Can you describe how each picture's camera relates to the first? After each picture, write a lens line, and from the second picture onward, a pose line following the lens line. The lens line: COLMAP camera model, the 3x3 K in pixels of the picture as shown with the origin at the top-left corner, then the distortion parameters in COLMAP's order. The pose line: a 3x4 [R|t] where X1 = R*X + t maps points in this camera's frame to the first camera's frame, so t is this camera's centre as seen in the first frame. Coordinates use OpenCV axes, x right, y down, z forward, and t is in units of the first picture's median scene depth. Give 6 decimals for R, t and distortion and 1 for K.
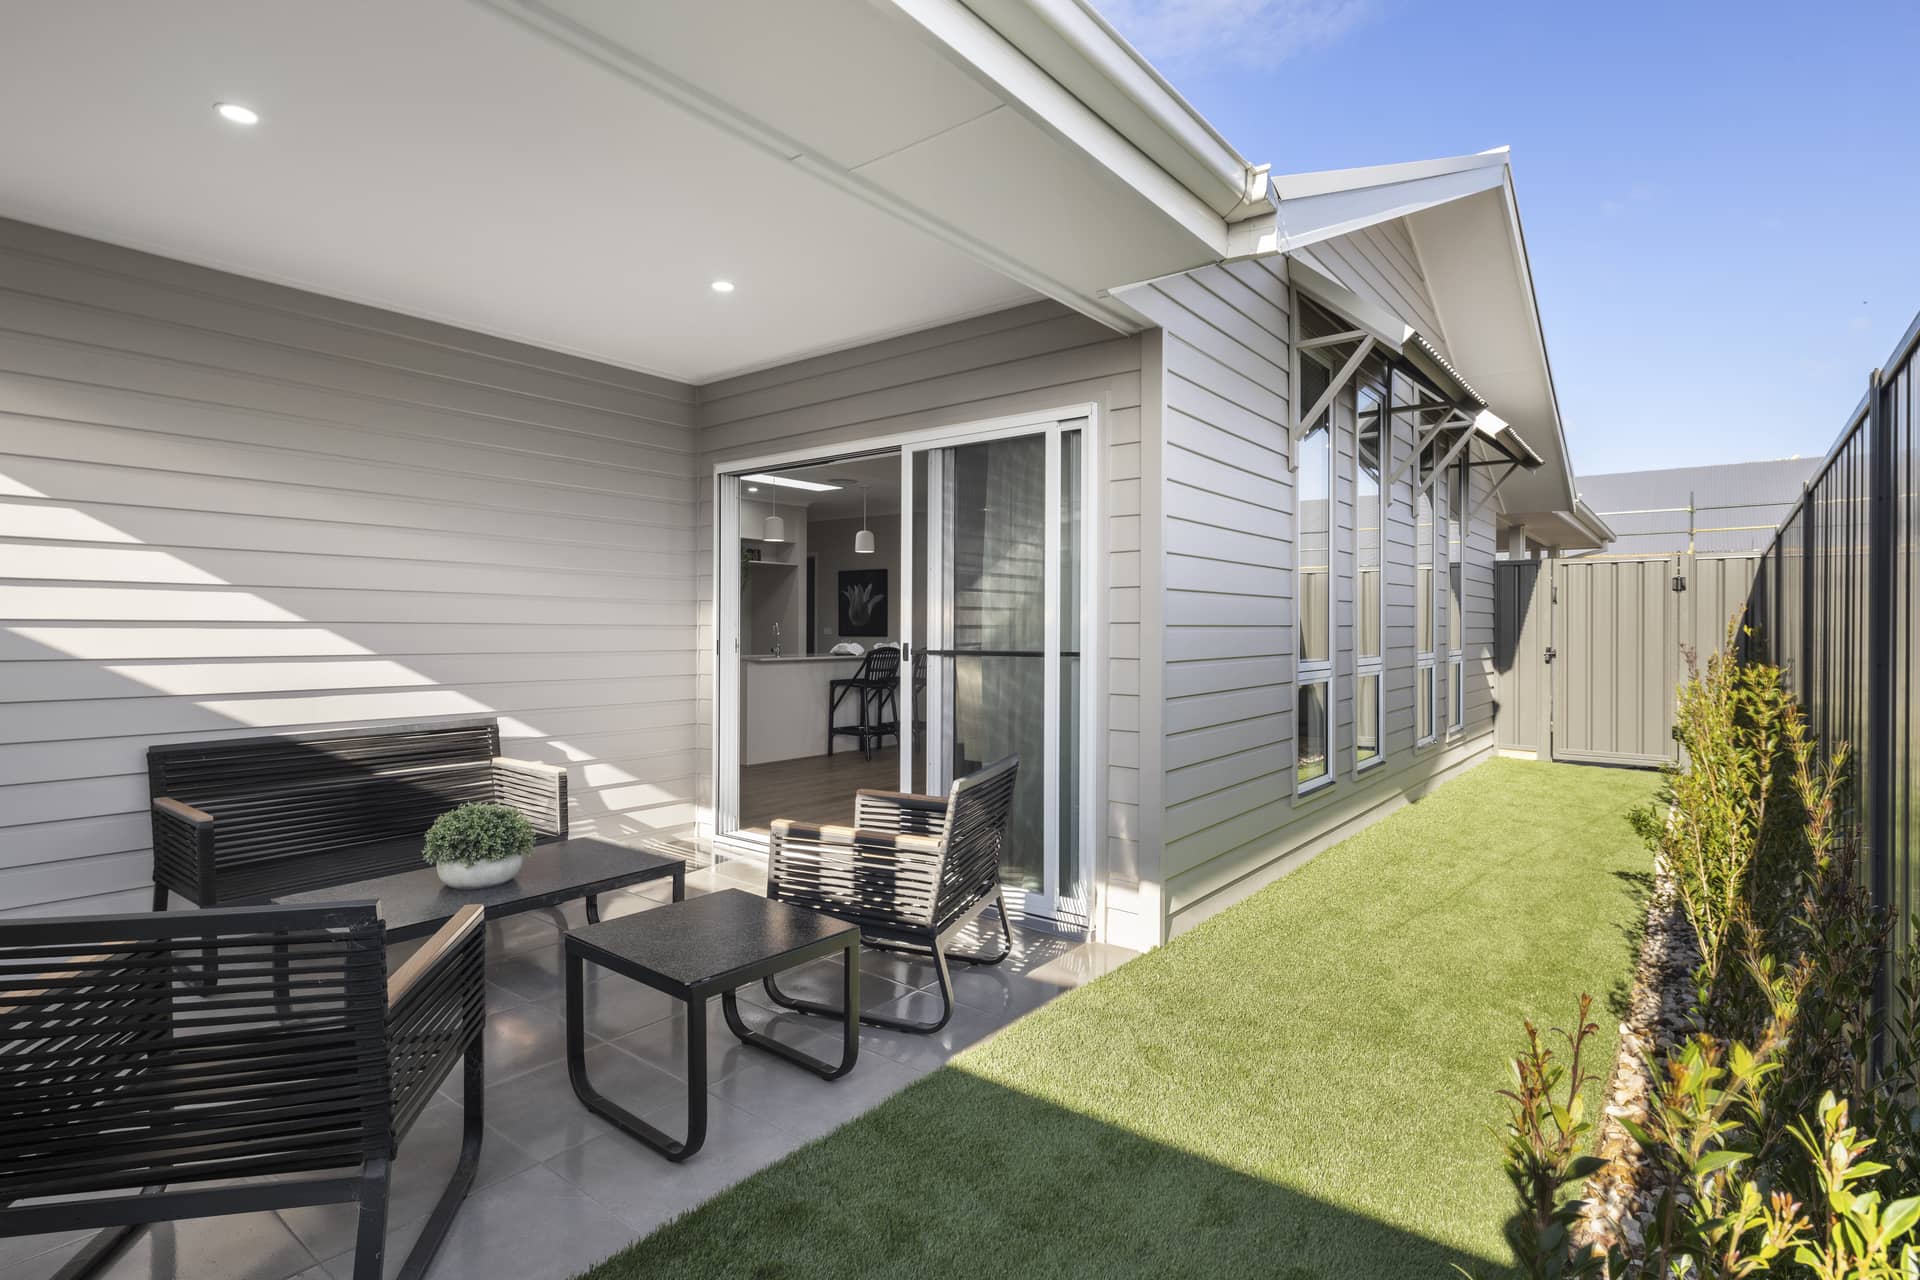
lens RADIAL K [[927.4, 0, 956.5], [0, 927.4, 629.4], [0, 0, 1]] dist [0.006270, -0.002106]
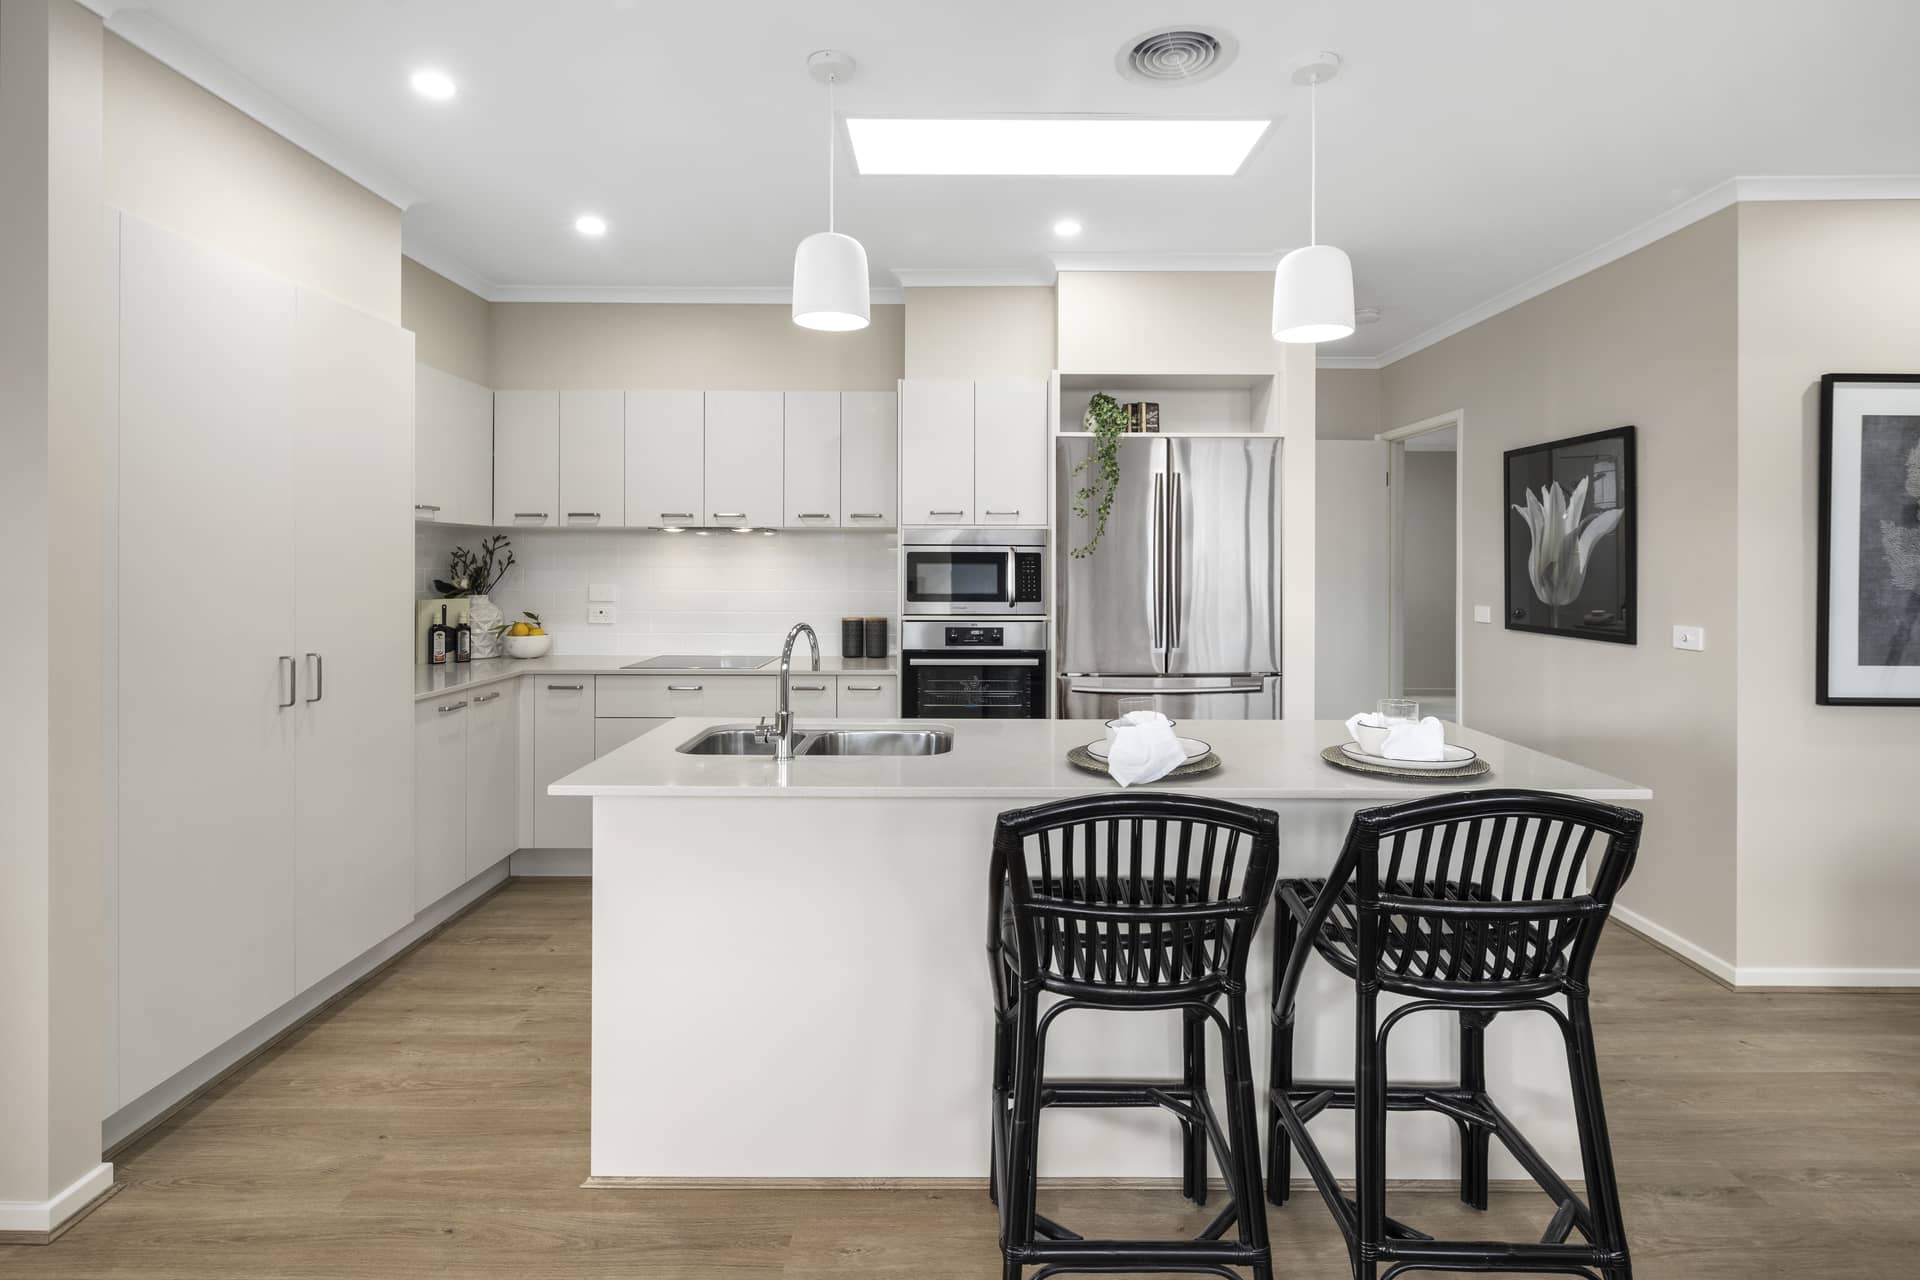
lens RADIAL K [[927.4, 0, 981.5], [0, 927.4, 556.7], [0, 0, 1]] dist [0.006270, -0.002106]
pose [[0.622032, -0.008823, -0.782942, 0.039532], [-0.004262, 0.999884, -0.014654, -0.019284], [0.782980, 0.012452, 0.621922, 0.777878]]
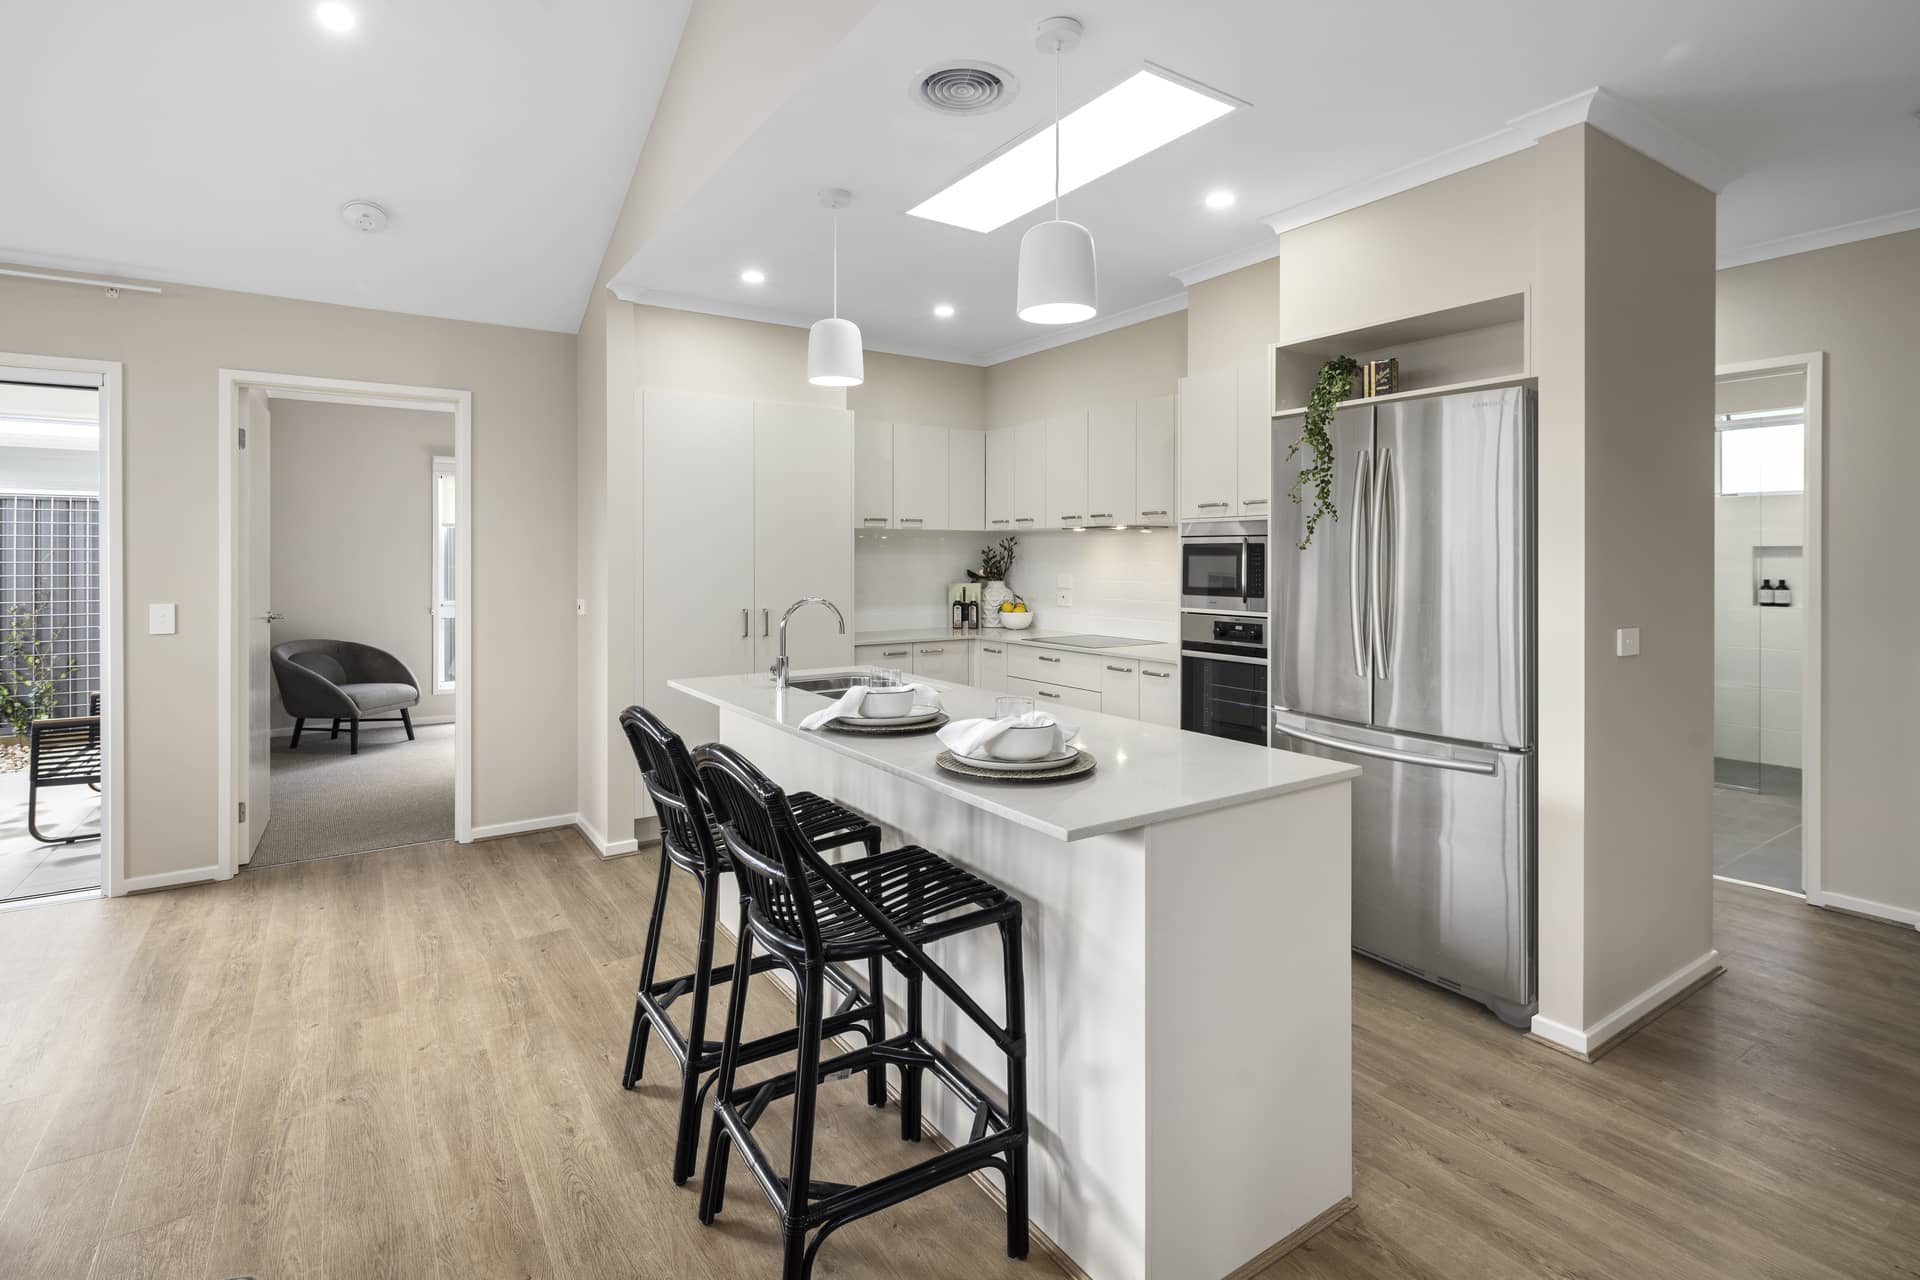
lens RADIAL K [[927.4, 0, 961.4], [0, 927.4, 557.9], [0, 0, 1]] dist [0.006270, -0.002106]
pose [[-0.306537, -0.005519, -0.951843, 0.134693], [-0.007260, 0.999968, -0.003460, -0.019405], [0.951831, 0.005850, -0.306568, 1.054389]]
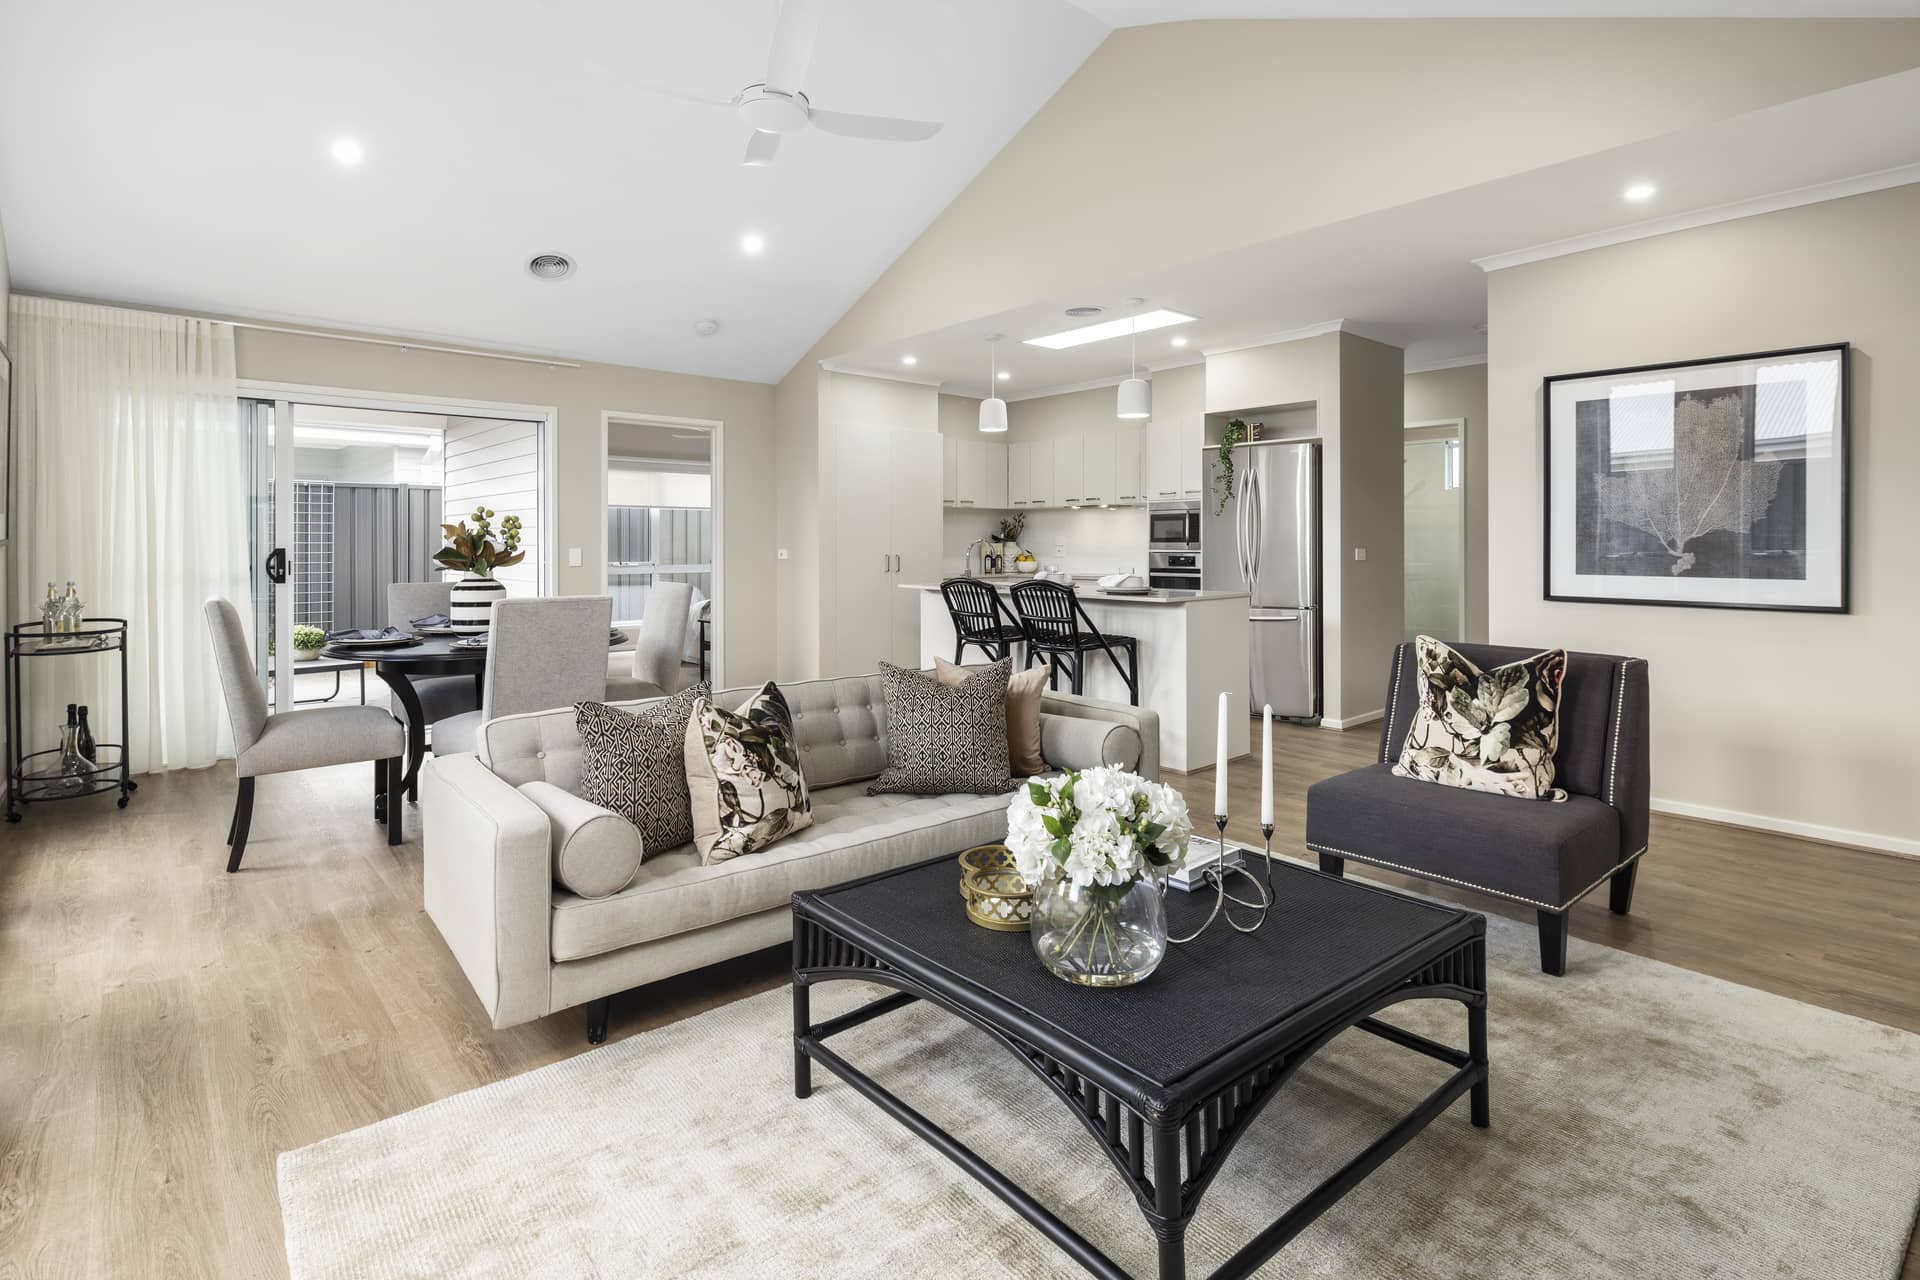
lens RADIAL K [[927.4, 0, 959.7], [0, 927.4, 543.0], [0, 0, 1]] dist [0.006270, -0.002106]
pose [[-0.179741, -0.004901, -0.983702, 0.500048], [-0.004354, 0.999982, -0.004187, 0.000298], [0.983704, 0.003531, -0.179759, 1.001366]]
